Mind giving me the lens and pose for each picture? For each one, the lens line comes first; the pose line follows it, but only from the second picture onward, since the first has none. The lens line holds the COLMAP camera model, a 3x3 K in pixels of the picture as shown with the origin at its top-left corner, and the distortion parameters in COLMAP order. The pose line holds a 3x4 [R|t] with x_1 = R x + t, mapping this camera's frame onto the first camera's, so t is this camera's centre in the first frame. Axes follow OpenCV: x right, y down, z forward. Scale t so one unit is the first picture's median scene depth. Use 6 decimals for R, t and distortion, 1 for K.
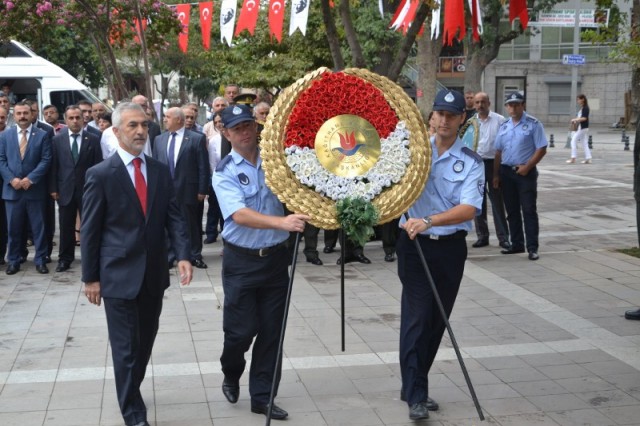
lens RADIAL K [[1049.5, 0, 320.0], [0, 1049.5, 213.0], [0, 0, 1]] dist [-0.018237, 0.180953]
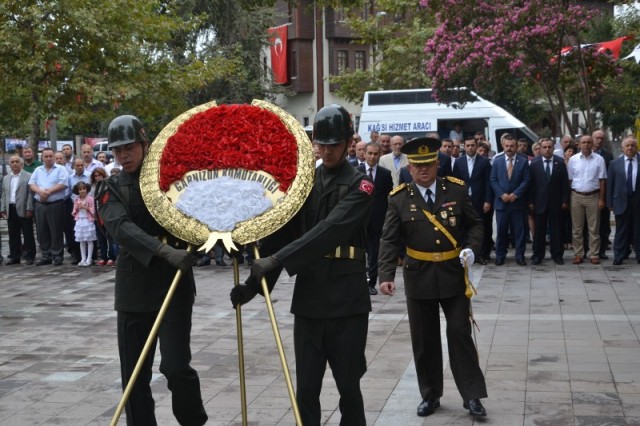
lens RADIAL K [[1049.5, 0, 320.0], [0, 1049.5, 213.0], [0, 0, 1]] dist [-0.018237, 0.180953]
pose [[0.929516, 0.004560, -0.368754, -0.004984], [-0.017476, 0.999345, -0.031695, 0.014387], [0.368368, 0.035906, 0.928987, -0.126132]]
